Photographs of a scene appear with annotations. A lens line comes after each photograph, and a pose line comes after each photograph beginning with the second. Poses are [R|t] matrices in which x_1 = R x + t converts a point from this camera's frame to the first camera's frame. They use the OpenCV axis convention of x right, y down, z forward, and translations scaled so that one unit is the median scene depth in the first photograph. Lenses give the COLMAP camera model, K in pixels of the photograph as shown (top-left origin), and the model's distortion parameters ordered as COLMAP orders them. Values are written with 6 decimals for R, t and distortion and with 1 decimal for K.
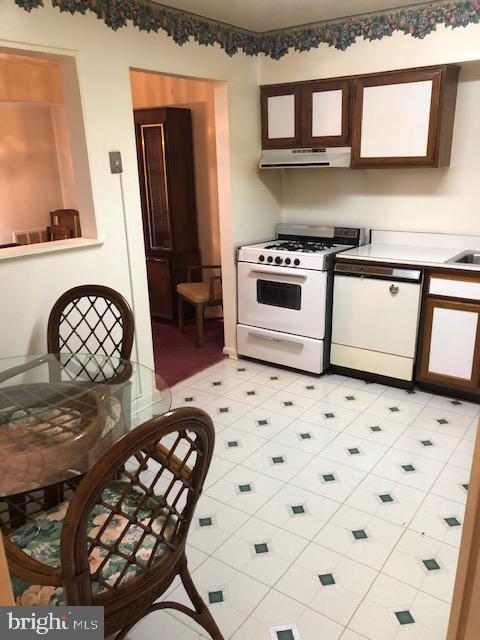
lens RADIAL K [[514.2, 0, 241.5], [0, 514.2, 320.7], [0, 0, 1]] dist [0.036517, -0.029691]
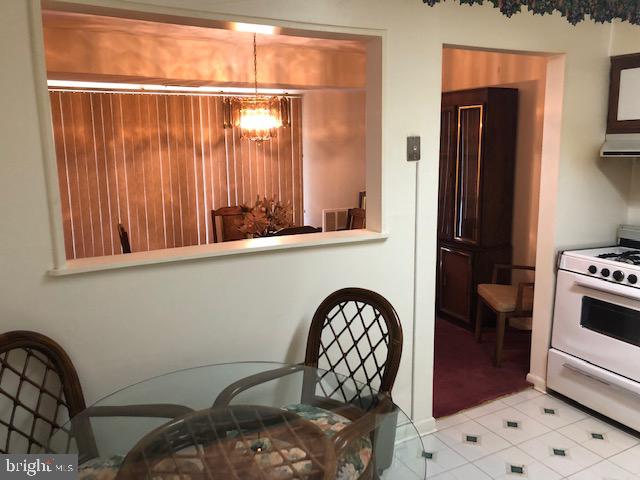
lens RADIAL K [[514.2, 0, 320.0], [0, 514.2, 235.2], [0, 0, 1]] dist [0.036517, -0.029691]
pose [[0.896727, 0.088440, -0.433658, 0.004921], [-0.139754, 0.986282, -0.087844, -0.043925], [0.419940, 0.139378, 0.896785, 0.119850]]
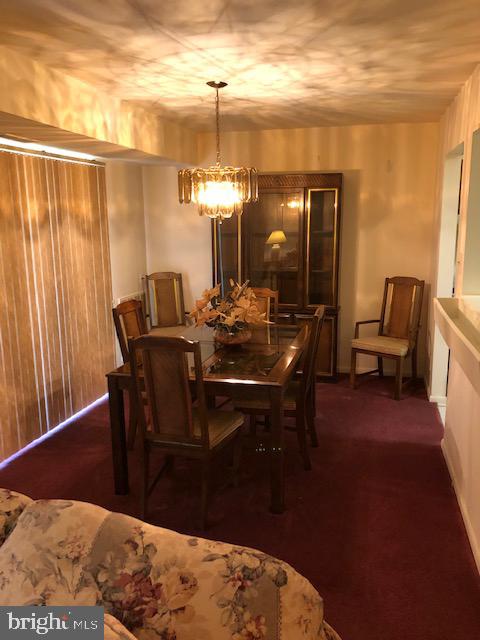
lens RADIAL K [[514.2, 0, 236.1], [0, 514.2, 320.7], [0, 0, 1]] dist [0.036517, -0.029691]
pose [[0.932734, -0.059911, 0.355553, -0.856702], [0.098917, 0.990783, -0.092542, -0.044313], [-0.346732, 0.121487, 0.930063, 0.151482]]
